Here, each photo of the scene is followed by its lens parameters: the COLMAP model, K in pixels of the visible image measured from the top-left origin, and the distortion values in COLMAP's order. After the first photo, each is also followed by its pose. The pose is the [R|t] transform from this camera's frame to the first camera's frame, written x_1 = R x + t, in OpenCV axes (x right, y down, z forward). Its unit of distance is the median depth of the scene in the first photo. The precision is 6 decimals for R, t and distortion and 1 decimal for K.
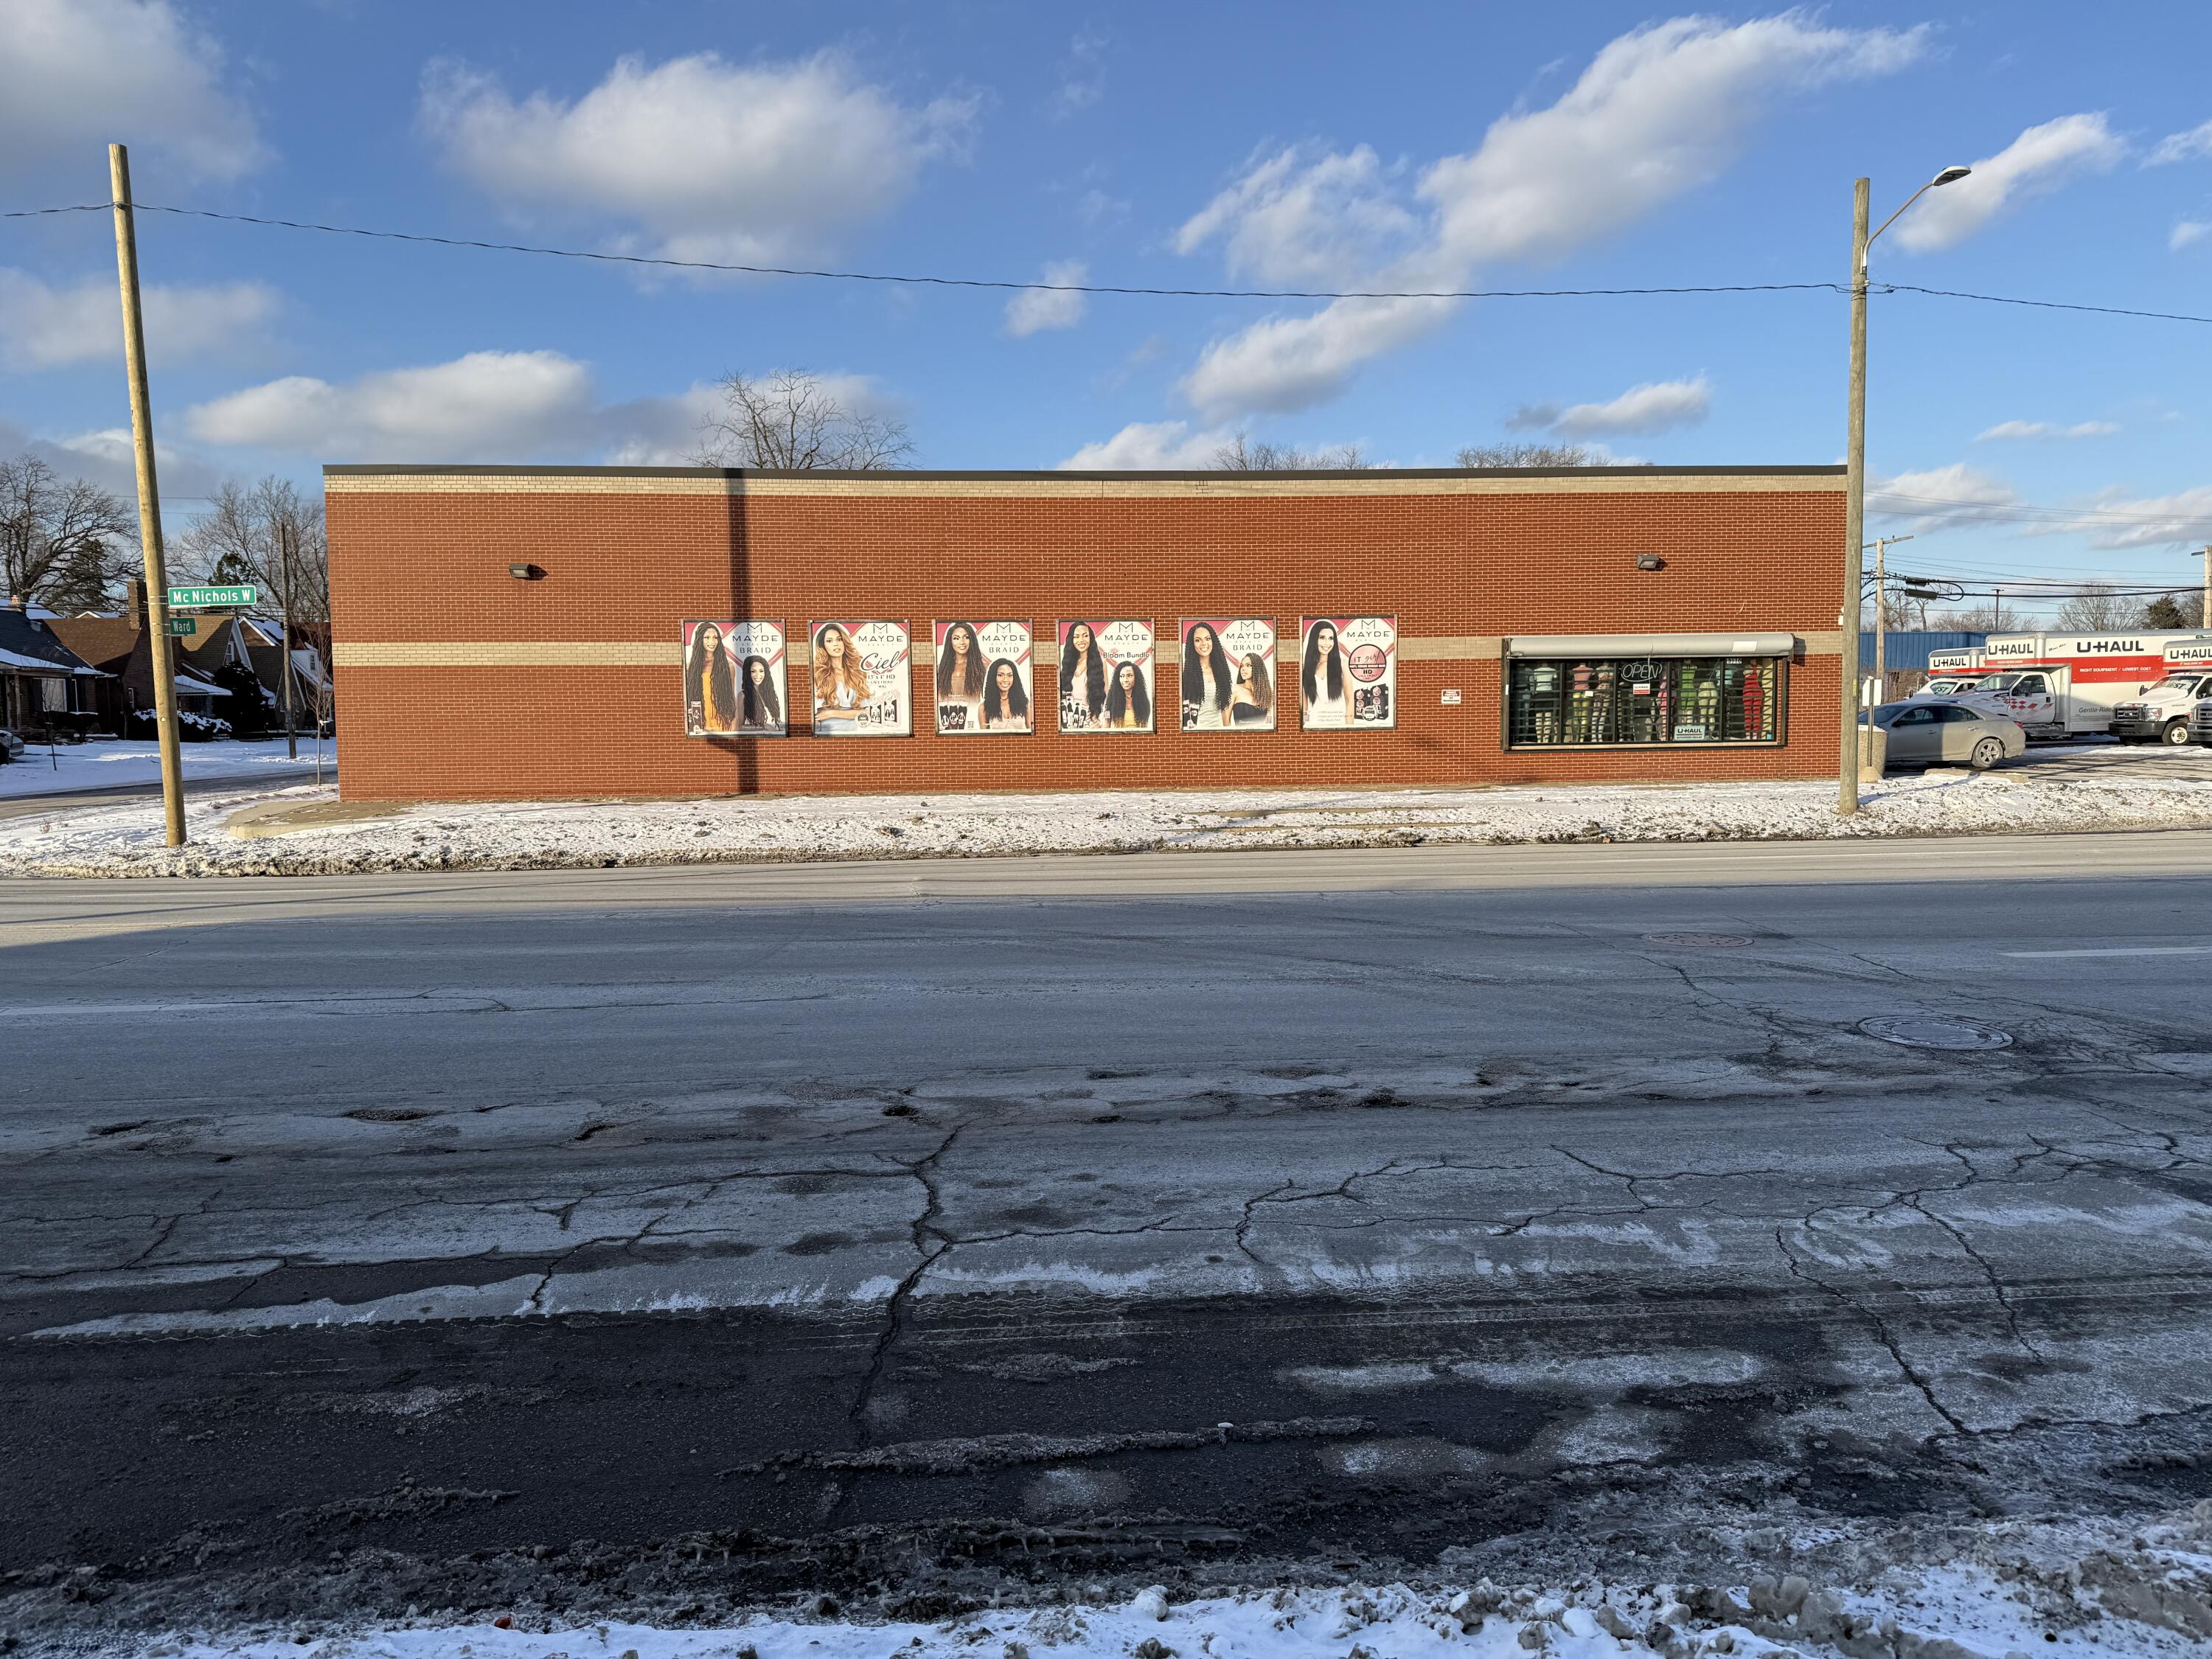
lens RADIAL K [[1540.2, 0, 1111.2], [0, 1540.2, 816.3], [0, 0, 1]] dist [0.119247, -0.172012]
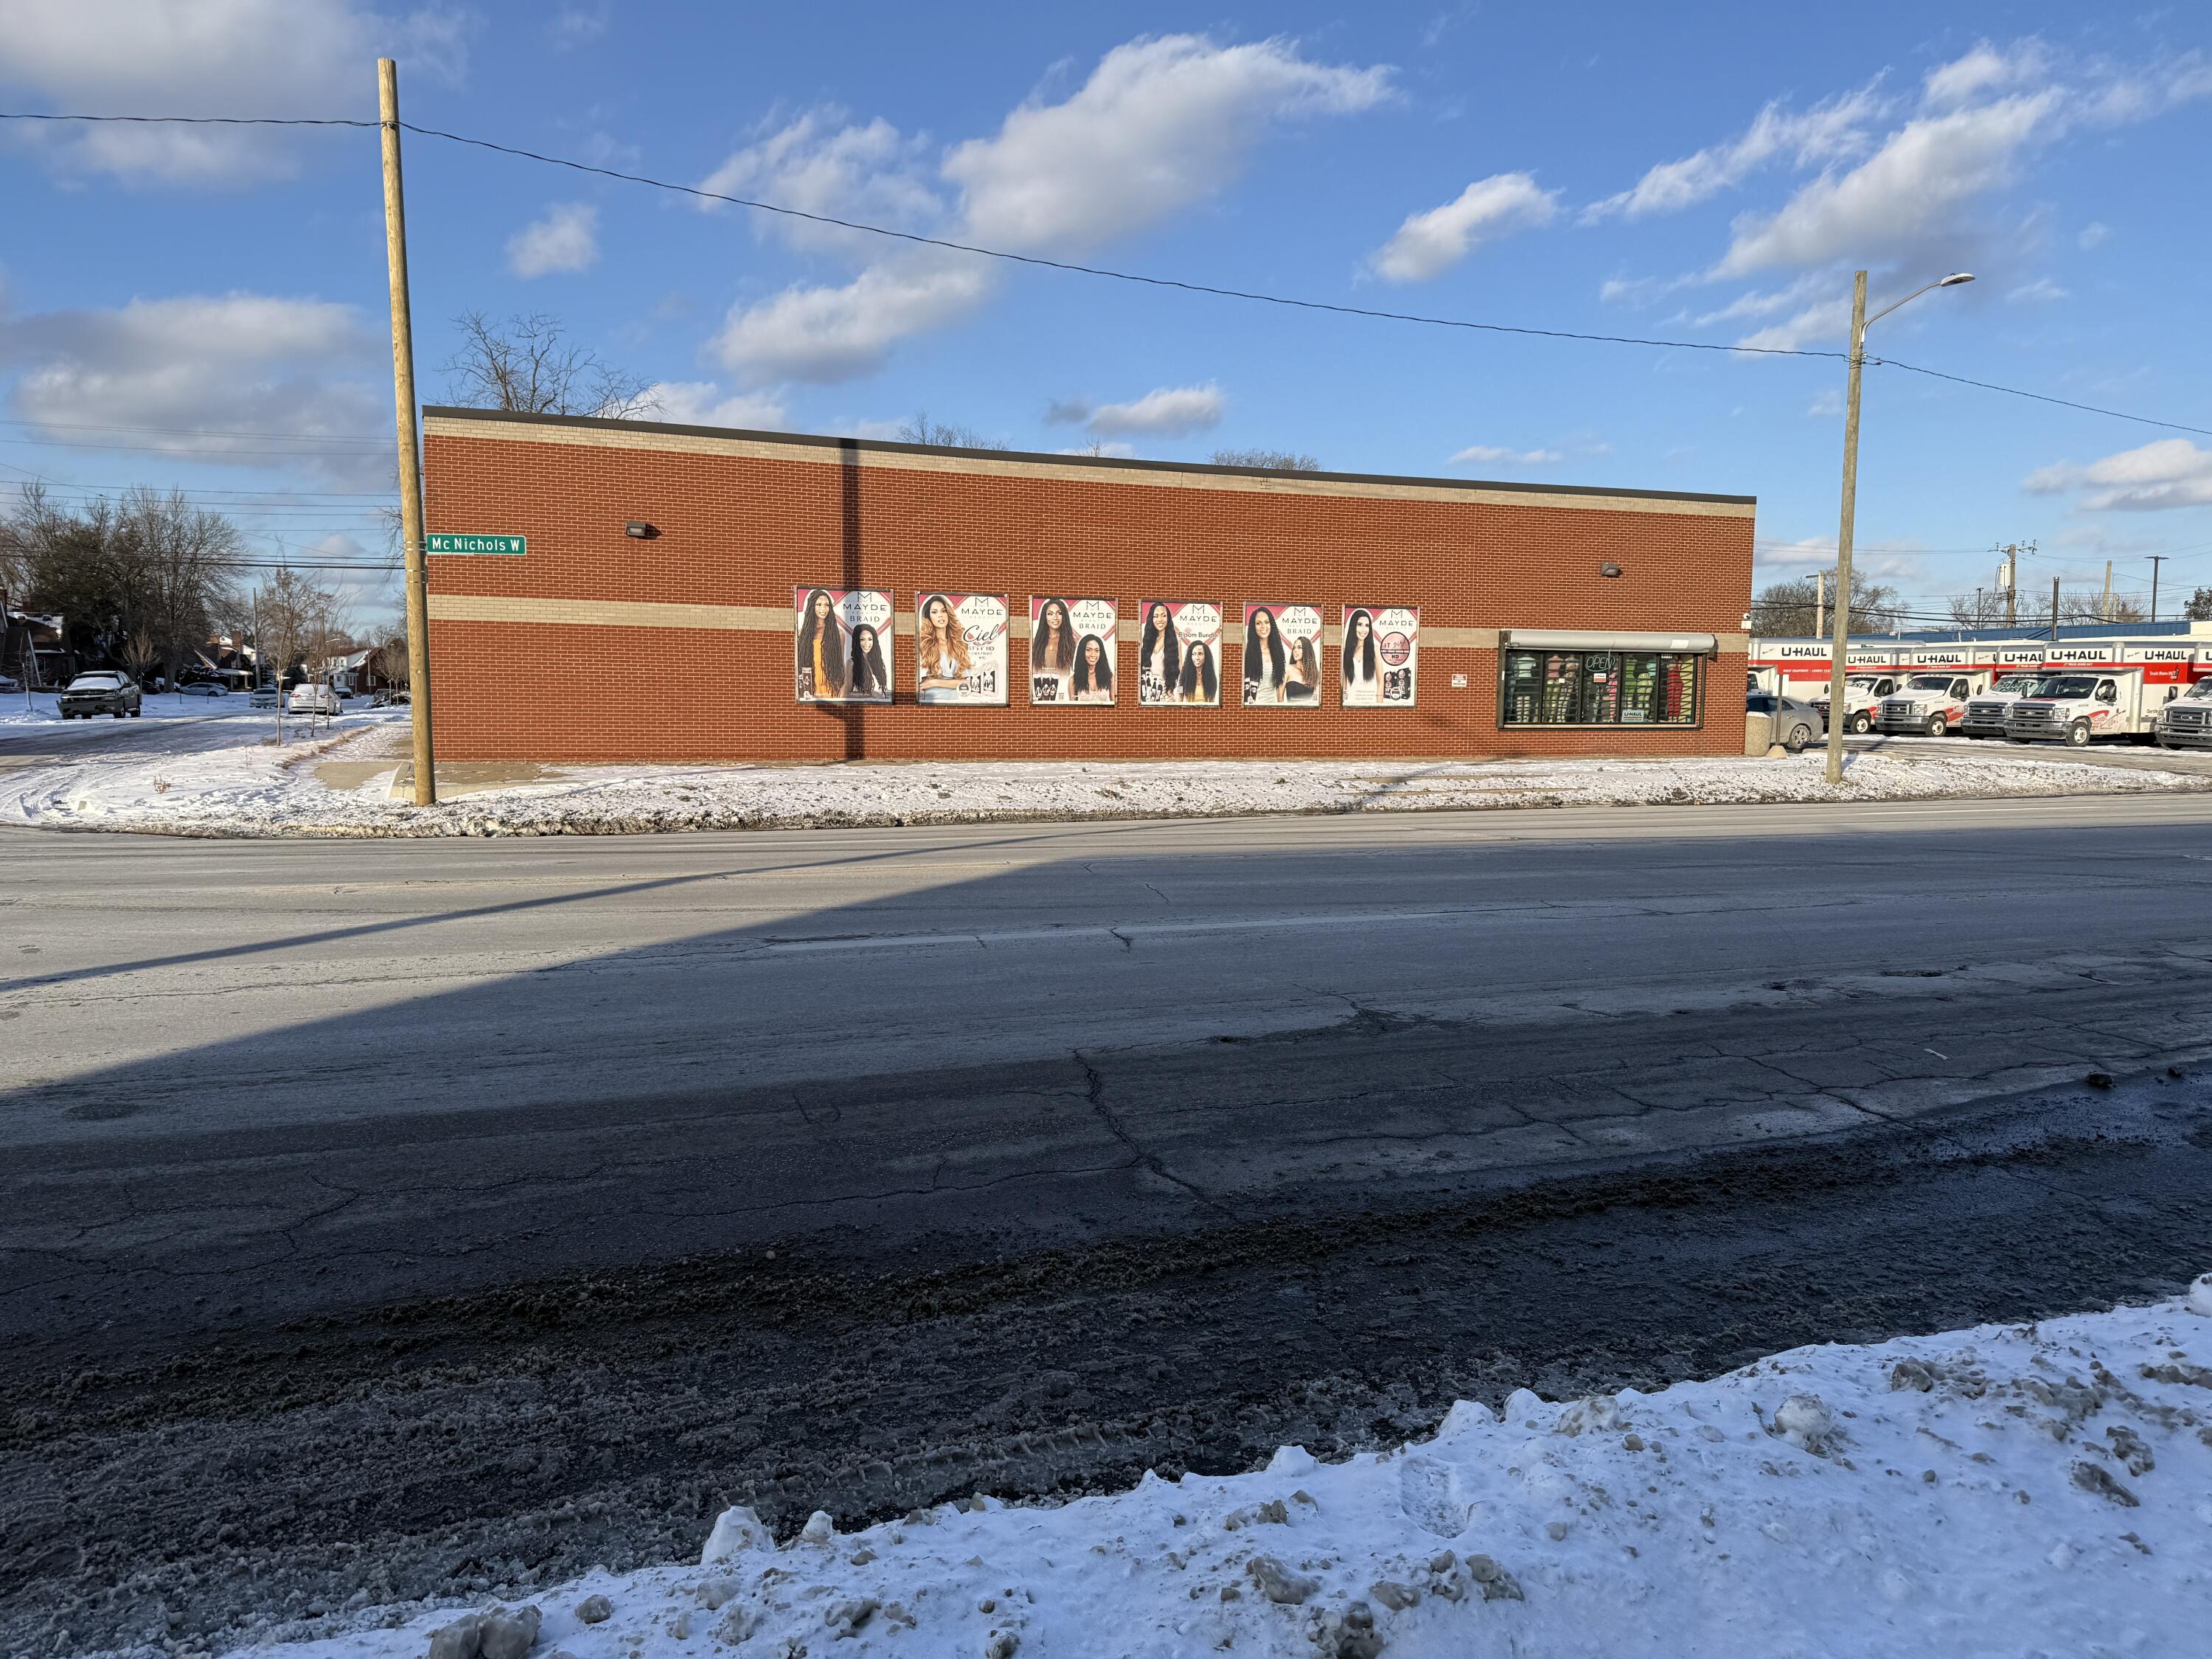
lens RADIAL K [[1540.2, 0, 1111.2], [0, 1540.2, 816.3], [0, 0, 1]] dist [0.119247, -0.172012]
pose [[0.959649, -0.000383, 0.281201, -0.354597], [-0.003264, 0.999917, 0.012501, 0.009553], [-0.281182, -0.012915, 0.959567, -0.024477]]
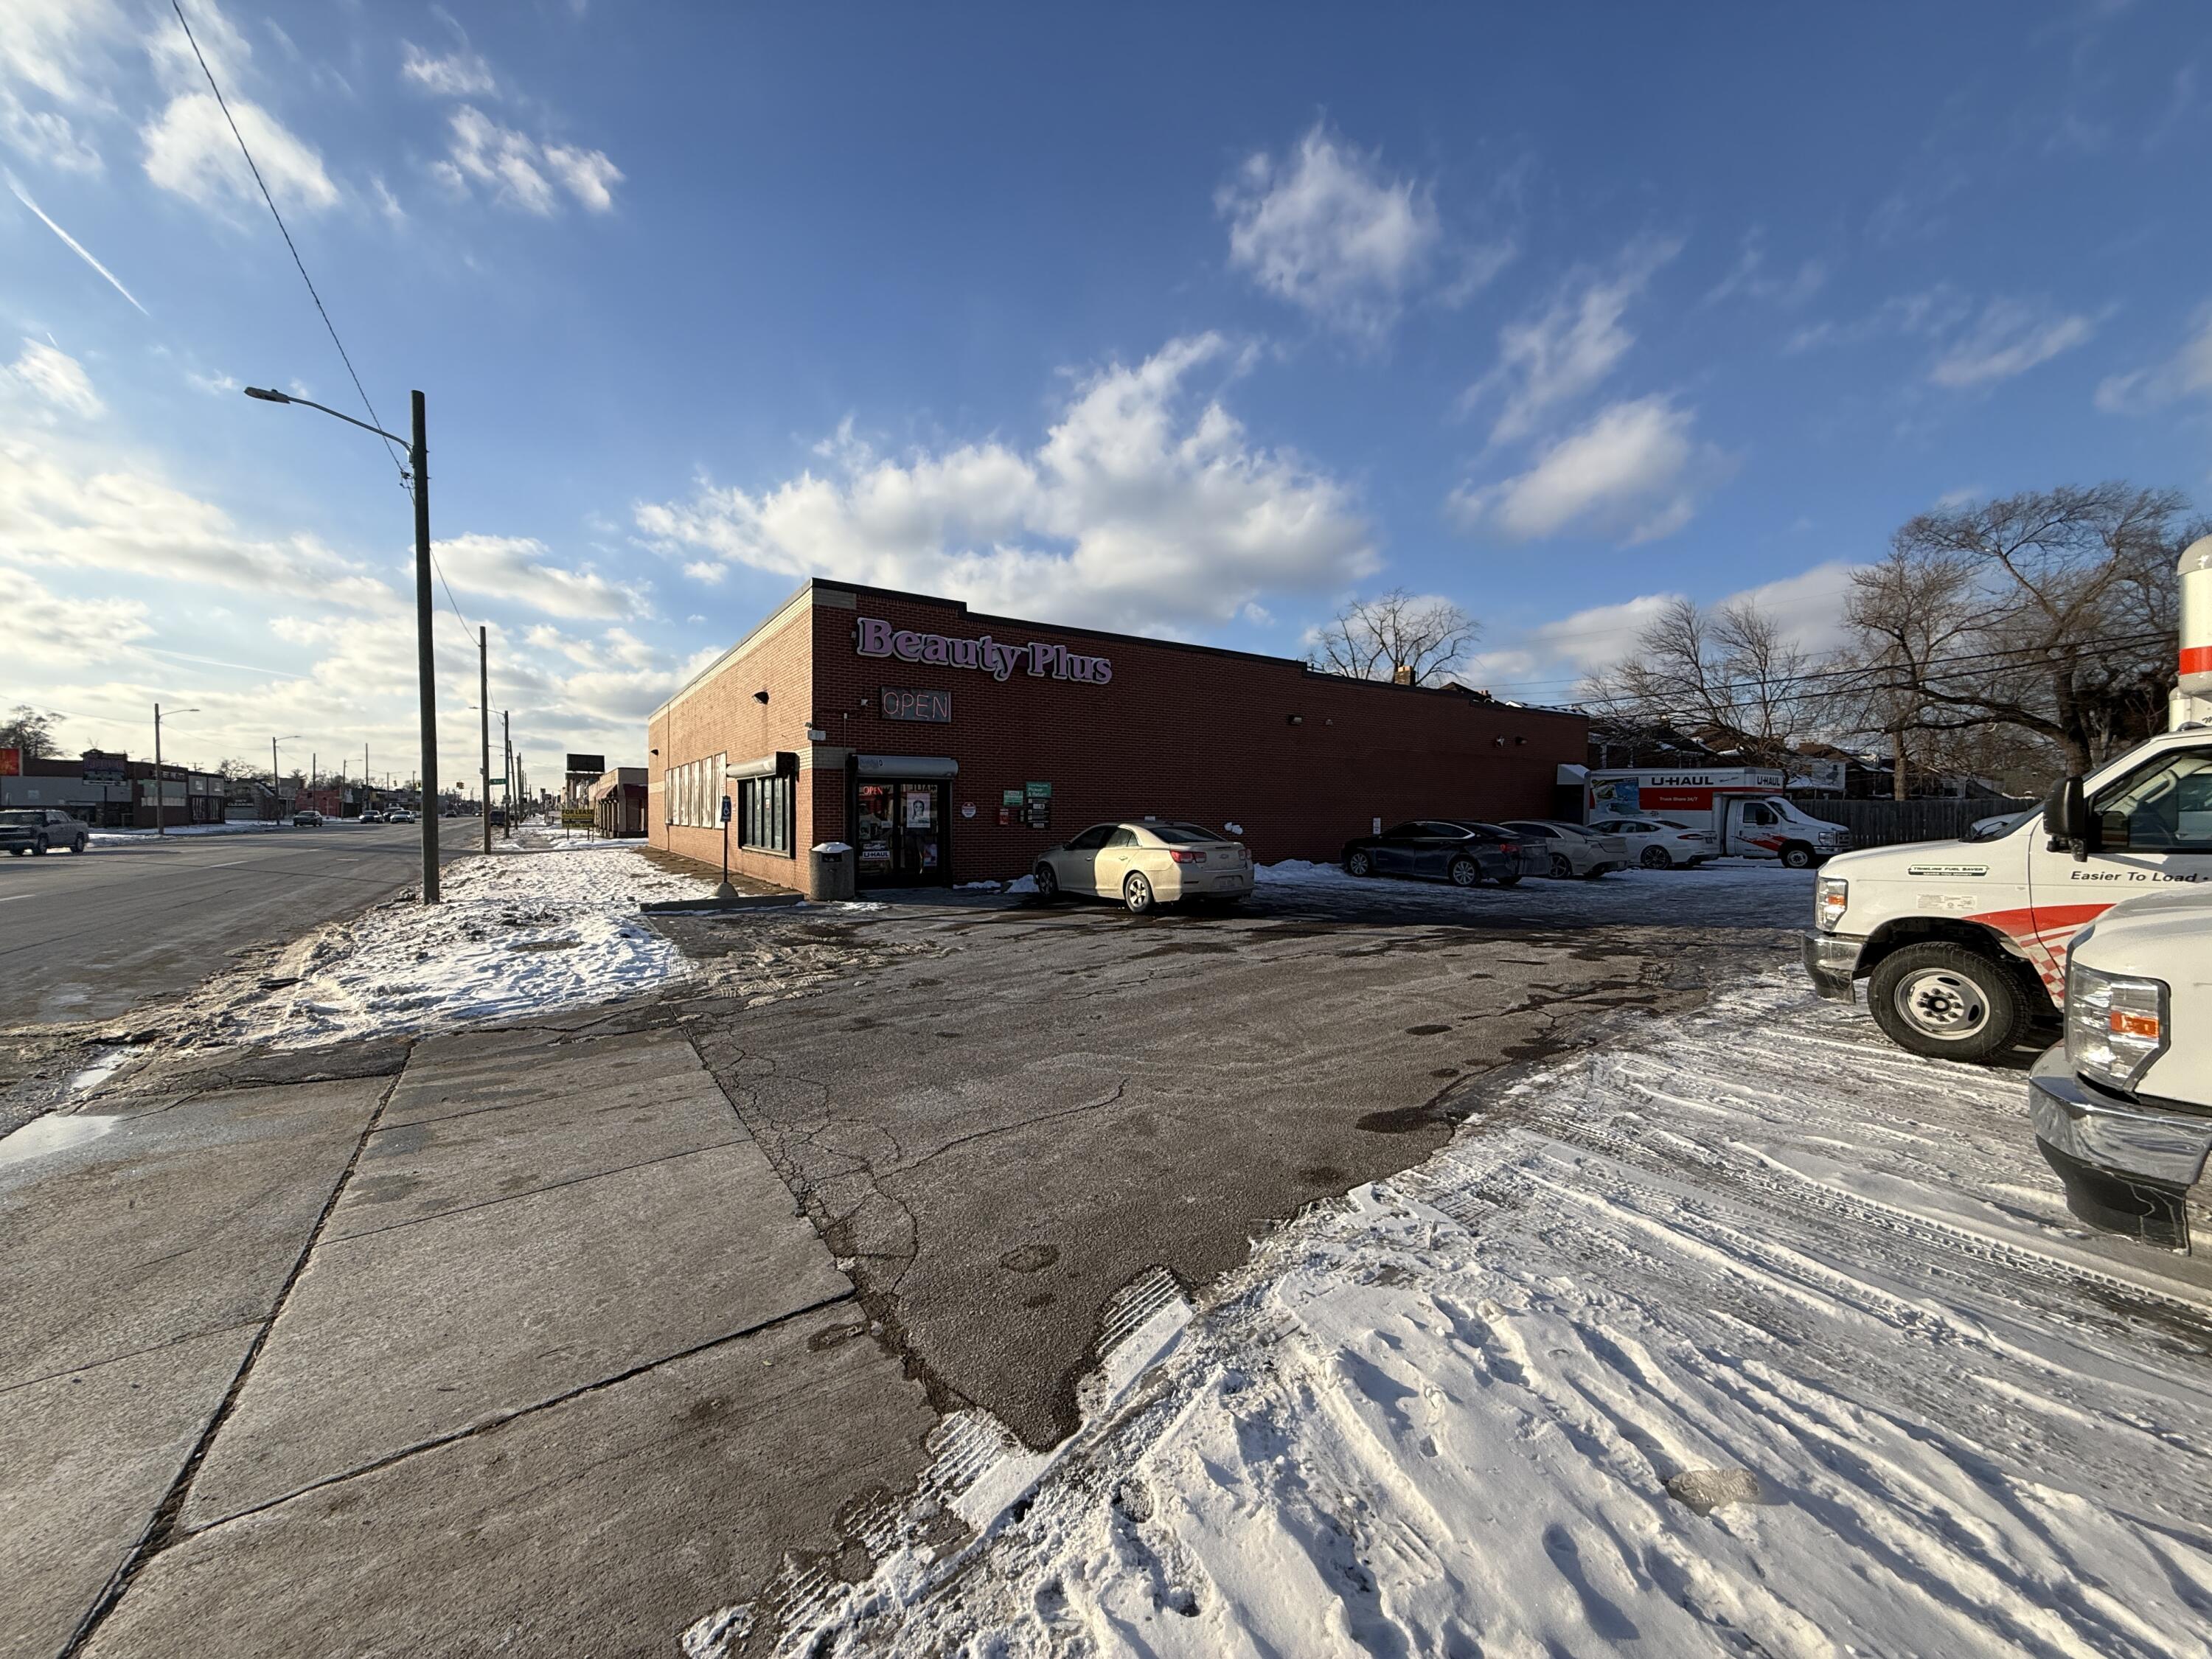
lens RADIAL K [[891.2, 0, 1106.0], [0, 891.2, 829.5], [0, 0, 1]] dist [0.027650, 0.000103]
pose [[0.472211, 0.029978, -0.880976, 1.097387], [-0.069615, 0.997568, -0.003369, -0.079829], [0.878732, 0.062920, 0.473149, 0.933623]]
